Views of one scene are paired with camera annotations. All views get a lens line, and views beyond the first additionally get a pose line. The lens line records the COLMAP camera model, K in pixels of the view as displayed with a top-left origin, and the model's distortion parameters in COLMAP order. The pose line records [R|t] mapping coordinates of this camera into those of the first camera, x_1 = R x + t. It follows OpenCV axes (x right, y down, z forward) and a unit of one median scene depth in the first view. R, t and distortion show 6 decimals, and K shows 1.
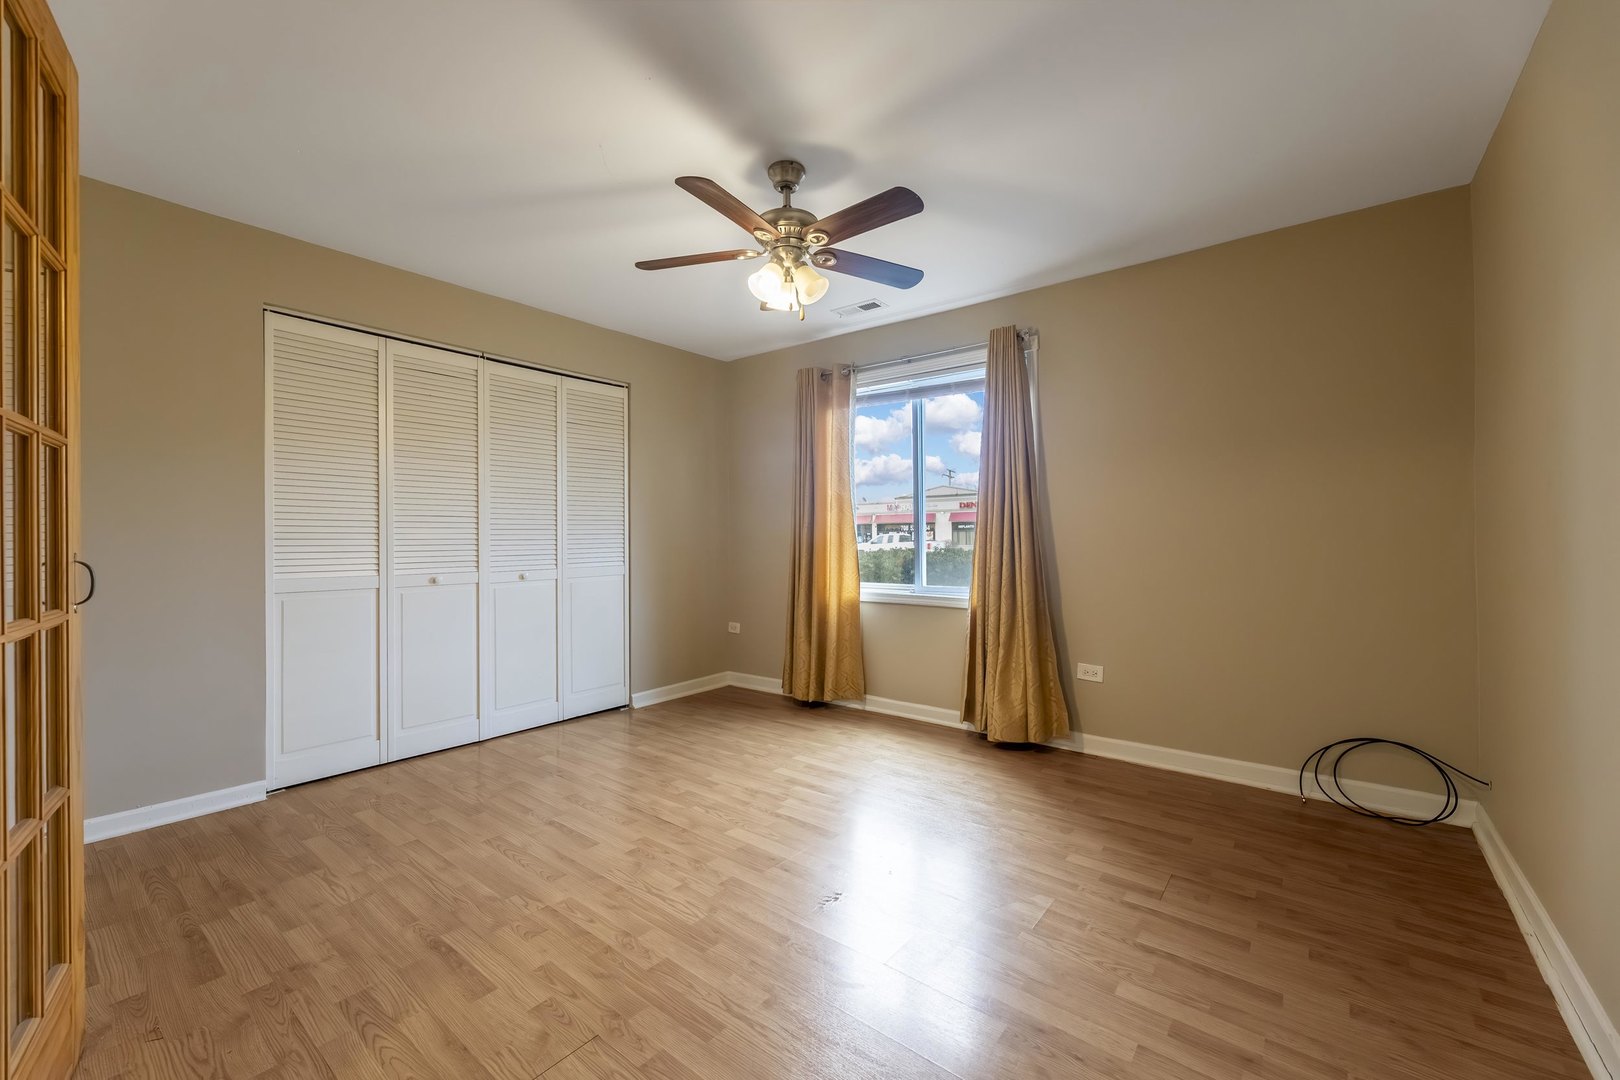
lens RADIAL K [[650.4, 0, 797.4], [0, 650.4, 543.2], [0, 0, 1]] dist [-0.000776, 0.000177]
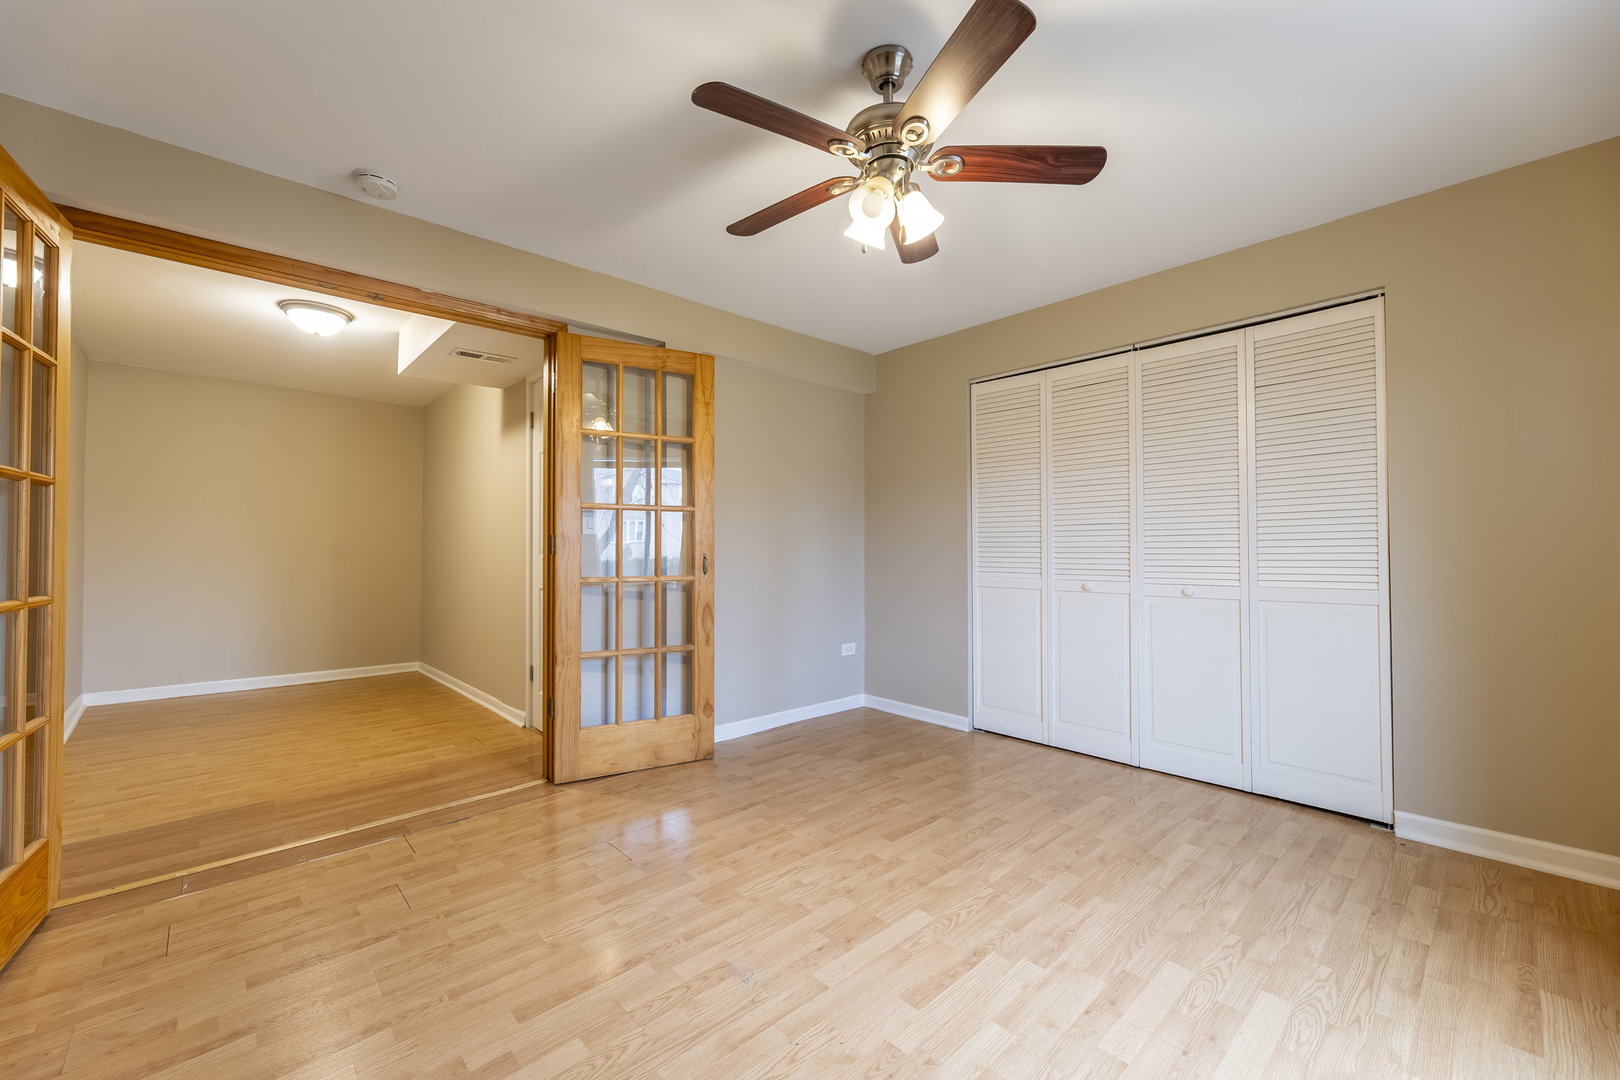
lens RADIAL K [[650.4, 0, 803.8], [0, 650.4, 538.0], [0, 0, 1]] dist [-0.000776, 0.000177]
pose [[-0.147711, -0.008265, -0.988996, 0.587242], [-0.001446, 0.999966, -0.008141, -0.012115], [0.989029, 0.000227, -0.147718, 0.794689]]
